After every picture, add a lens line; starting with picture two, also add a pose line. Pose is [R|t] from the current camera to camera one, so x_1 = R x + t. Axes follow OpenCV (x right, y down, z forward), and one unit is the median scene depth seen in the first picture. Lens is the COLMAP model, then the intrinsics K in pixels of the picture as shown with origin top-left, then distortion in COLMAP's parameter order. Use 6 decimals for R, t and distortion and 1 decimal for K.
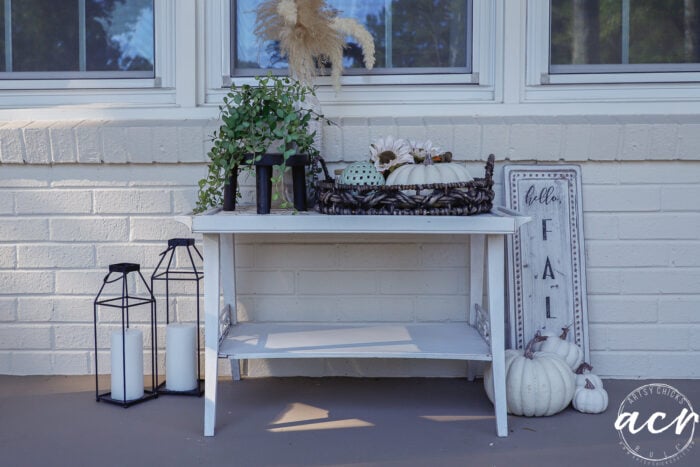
lens RADIAL K [[877.1, 0, 350.0], [0, 877.1, 233.5], [0, 0, 1]] dist [-0.003942, -0.017034]
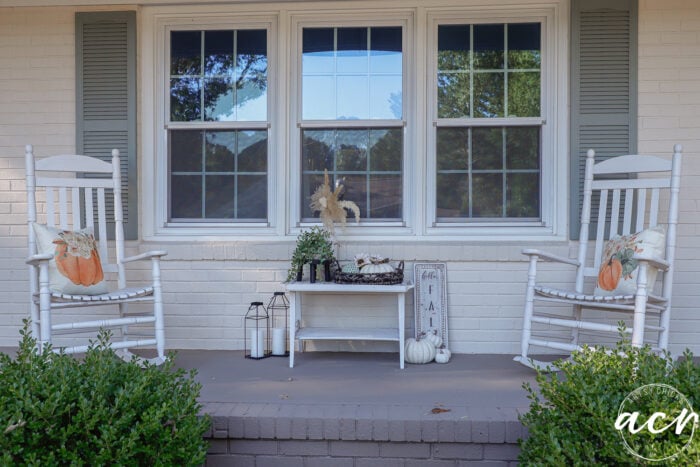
lens RADIAL K [[877.1, 0, 350.0], [0, 877.1, 233.5], [0, 0, 1]] dist [-0.003942, -0.017034]
pose [[0.997696, 0.003766, -0.067739, 0.166474], [-0.006980, 0.998857, -0.047277, -0.042767], [0.067483, 0.047641, 0.996582, -1.413073]]
